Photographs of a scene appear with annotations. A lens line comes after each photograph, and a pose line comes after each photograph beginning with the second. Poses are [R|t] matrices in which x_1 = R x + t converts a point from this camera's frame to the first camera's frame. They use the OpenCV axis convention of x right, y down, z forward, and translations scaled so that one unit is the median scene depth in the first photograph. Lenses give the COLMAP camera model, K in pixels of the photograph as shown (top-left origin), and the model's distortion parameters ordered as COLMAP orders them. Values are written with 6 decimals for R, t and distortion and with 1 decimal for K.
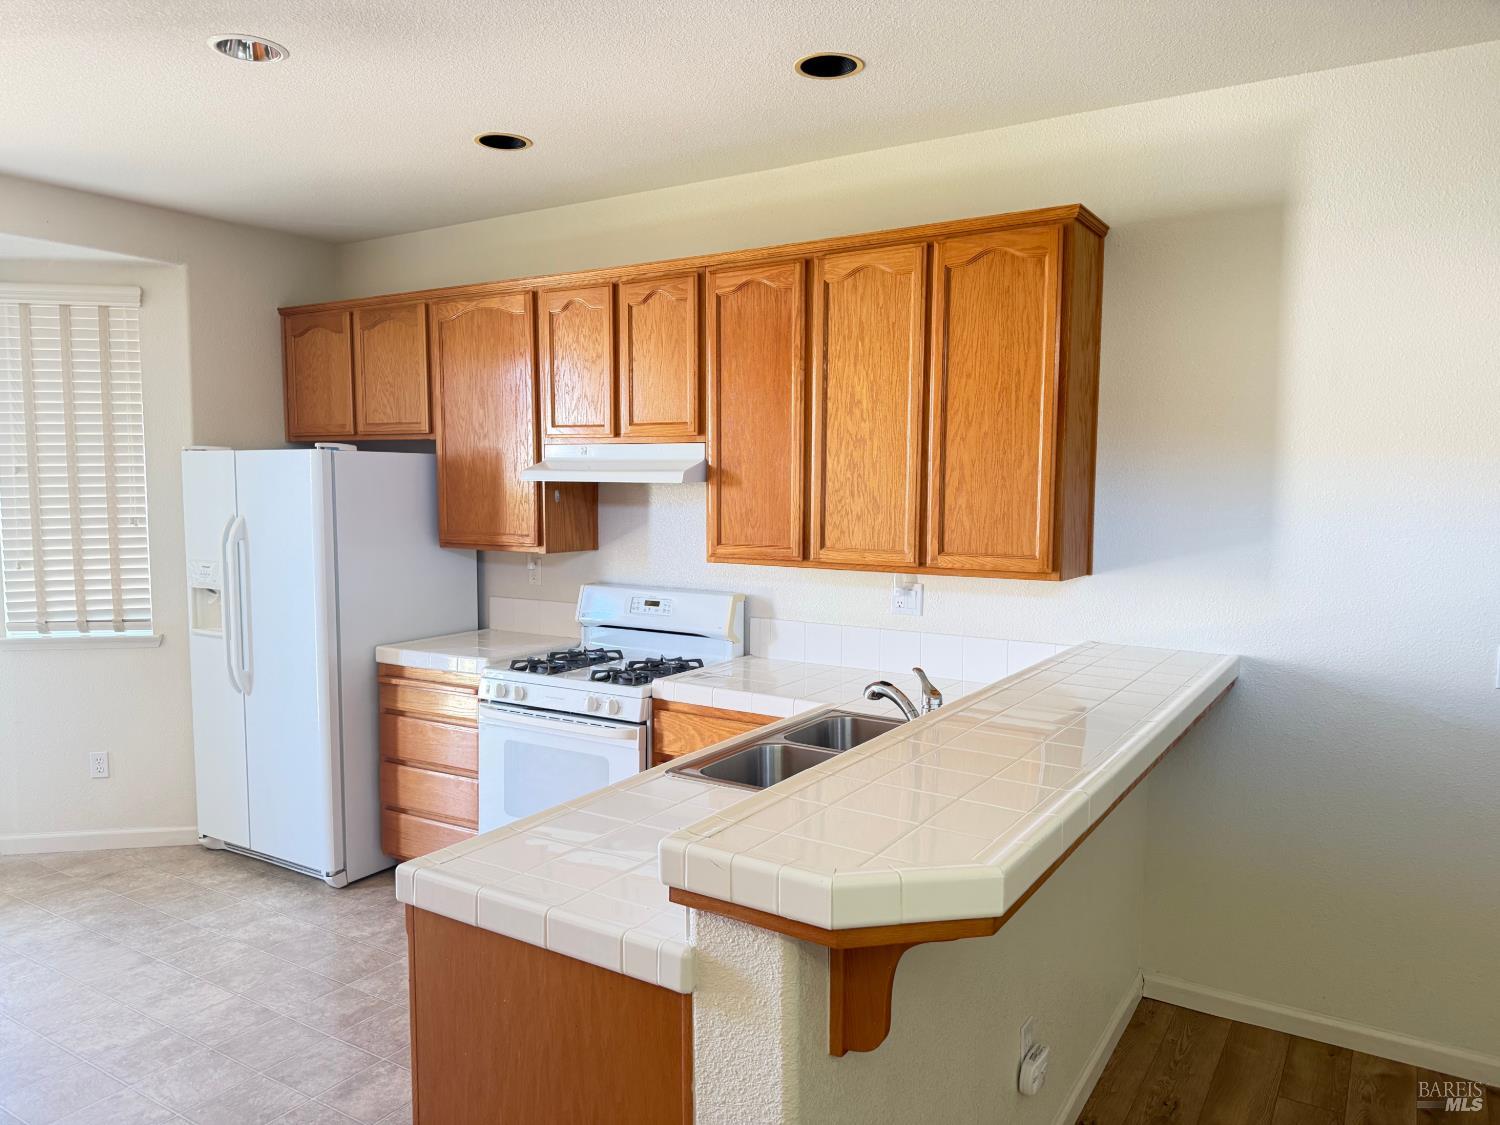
lens RADIAL K [[1052.0, 0, 741.8], [0, 1052.0, 574.7], [0, 0, 1]] dist [0.061799, -0.070111]
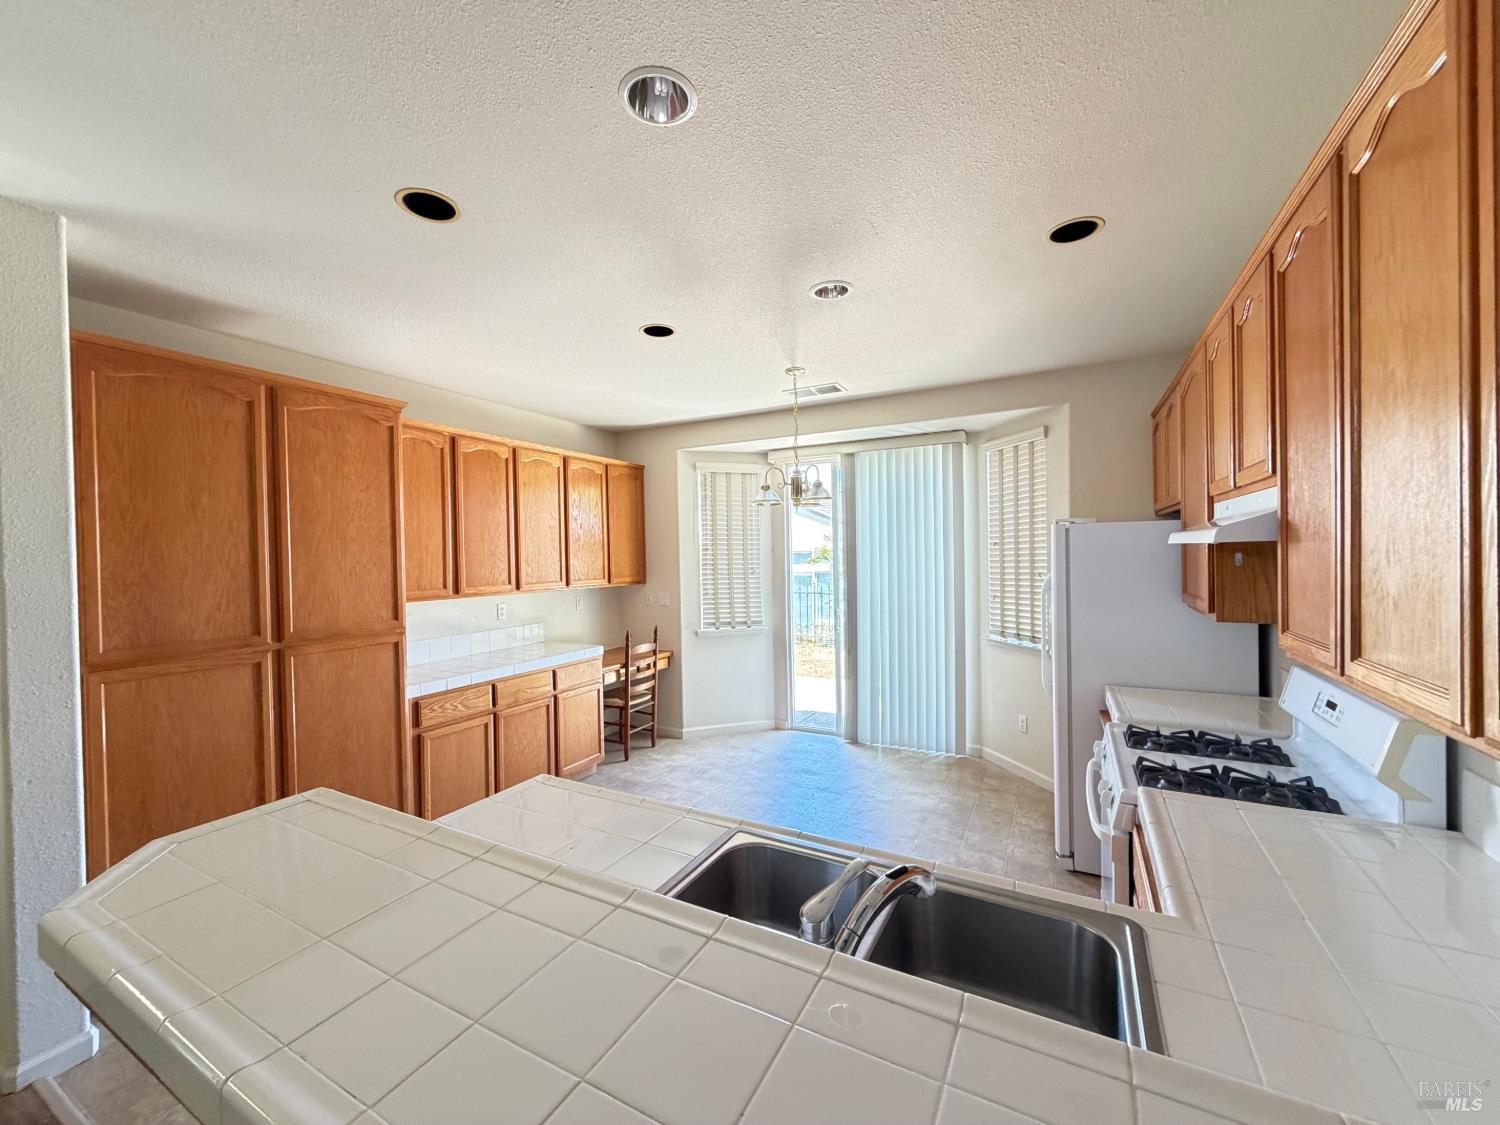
lens RADIAL K [[598.5, 0, 742.5], [0, 598.5, 565.6], [0, 0, 1]] dist [0.002583, -0.000033]
pose [[0.067899, 0.013386, -0.997602, 0.342430], [-0.069668, 0.997533, 0.008643, -0.050356], [0.995257, 0.068914, 0.068664, 0.621917]]
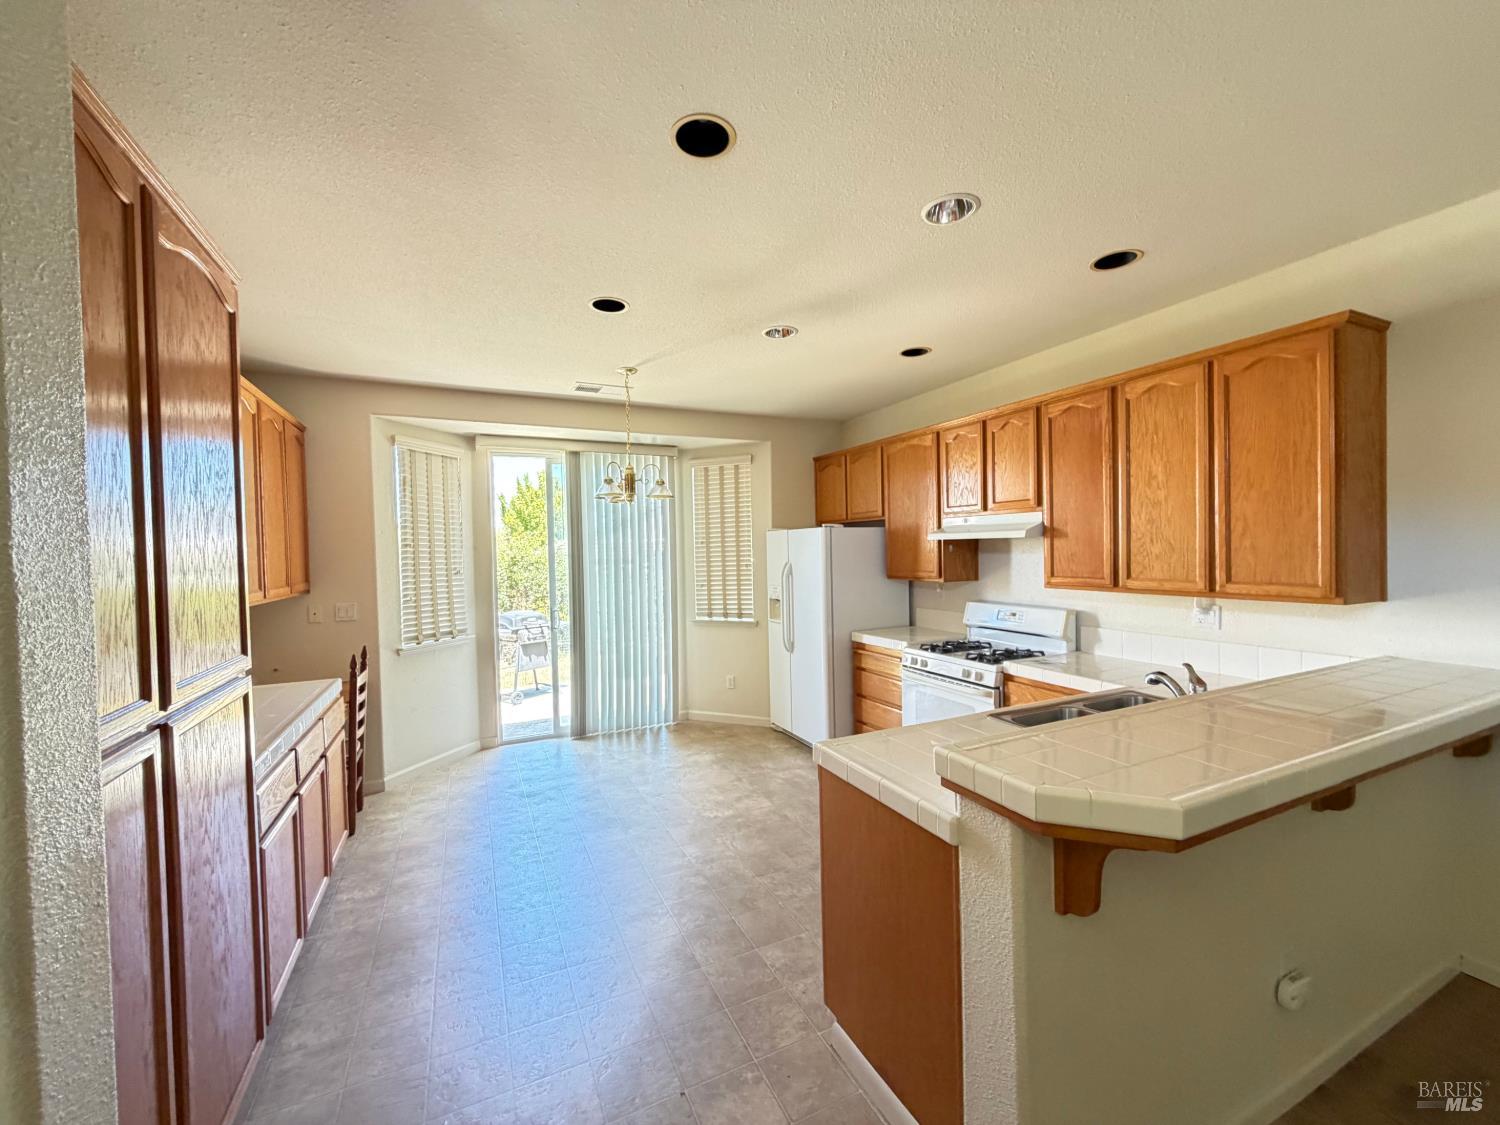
lens RADIAL K [[598.5, 0, 747.7], [0, 598.5, 562.5], [0, 0, 1]] dist [0.002583, -0.000033]
pose [[0.843996, -0.009989, -0.536256, 0.073106], [-0.023411, 0.998188, -0.055440, 0.010006], [0.535838, 0.059345, 0.842232, 0.017330]]
